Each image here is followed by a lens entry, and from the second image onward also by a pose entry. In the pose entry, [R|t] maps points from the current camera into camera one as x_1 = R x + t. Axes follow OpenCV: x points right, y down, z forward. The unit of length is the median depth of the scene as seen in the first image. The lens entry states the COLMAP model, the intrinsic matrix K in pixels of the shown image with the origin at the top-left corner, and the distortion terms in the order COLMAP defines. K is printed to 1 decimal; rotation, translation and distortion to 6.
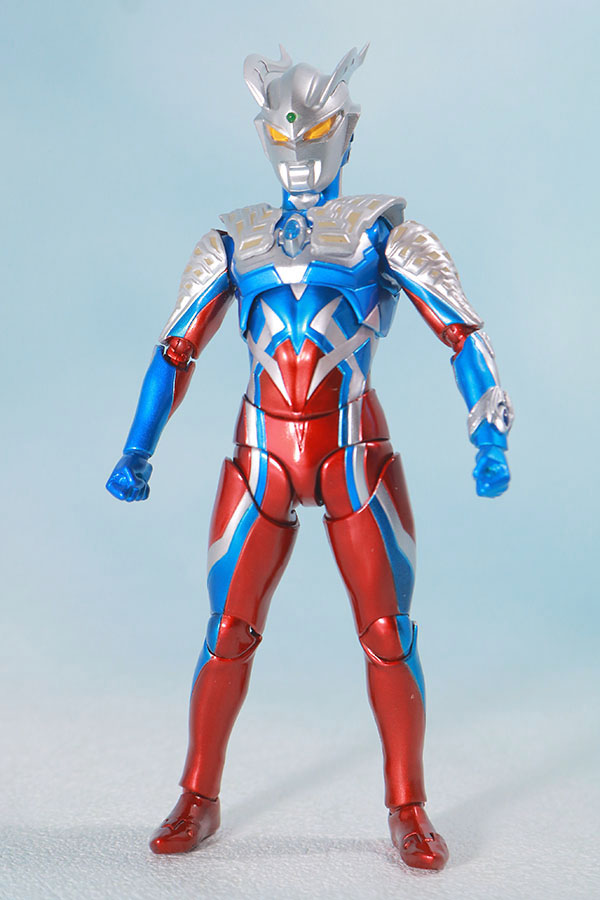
lens RADIAL K [[1862.7, 0, 299.4], [0, 1862.7, 452.4], [0, 0, 1]] dist [0.033513, 0.000000]
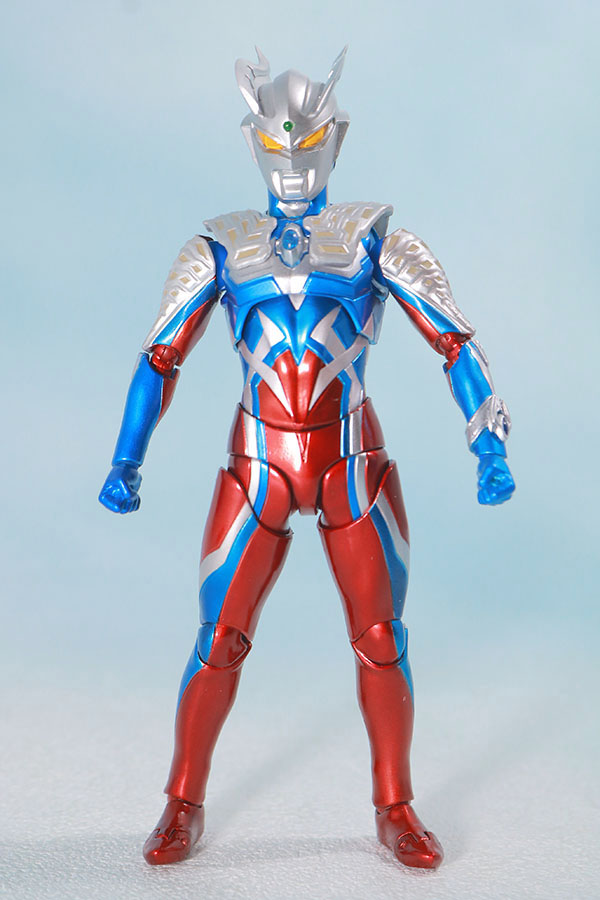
lens RADIAL K [[1862.7, 0, 300.9], [0, 1862.7, 447.5], [0, 0, 1]] dist [0.033513, 0.000000]
pose [[0.989024, -0.017235, 0.146748, -0.143365], [0.012103, 0.999286, 0.035790, -0.043121], [-0.147260, -0.033621, 0.988526, 0.010576]]
